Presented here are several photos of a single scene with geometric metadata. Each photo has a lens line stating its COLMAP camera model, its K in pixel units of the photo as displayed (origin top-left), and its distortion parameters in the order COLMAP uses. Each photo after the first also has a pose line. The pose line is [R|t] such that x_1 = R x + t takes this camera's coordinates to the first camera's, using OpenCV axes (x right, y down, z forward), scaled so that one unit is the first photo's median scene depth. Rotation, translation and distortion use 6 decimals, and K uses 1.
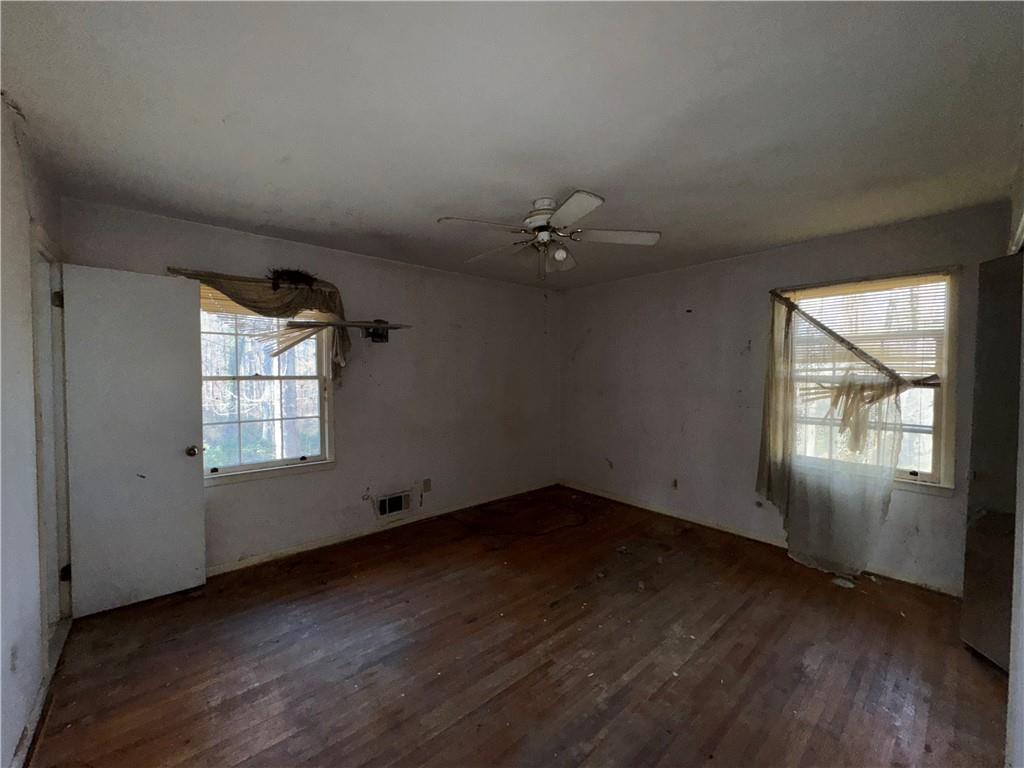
lens RADIAL K [[407.3, 0, 514.3], [0, 407.3, 383.8], [0, 0, 1]] dist [0.000202, -0.000069]
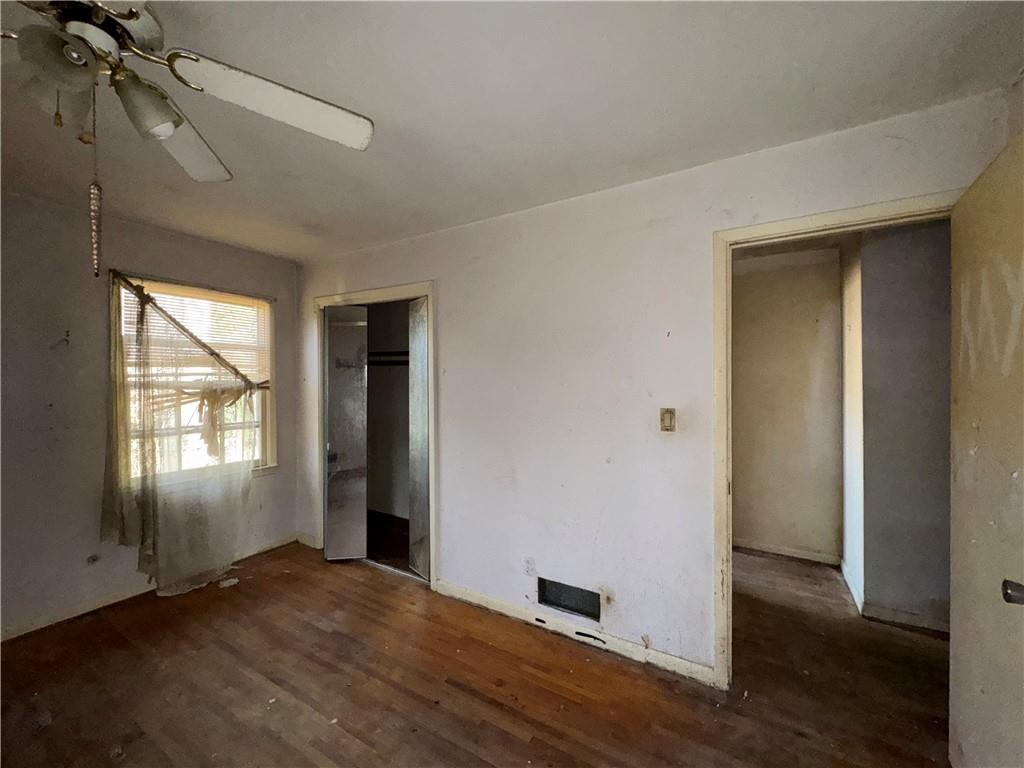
lens RADIAL K [[407.3, 0, 515.6], [0, 407.3, 381.5], [0, 0, 1]] dist [0.000202, -0.000069]
pose [[-0.304645, -0.005486, 0.952450, -0.375582], [0.024764, 0.999600, 0.013678, -0.013647], [-0.952144, 0.027753, -0.304387, 0.591020]]
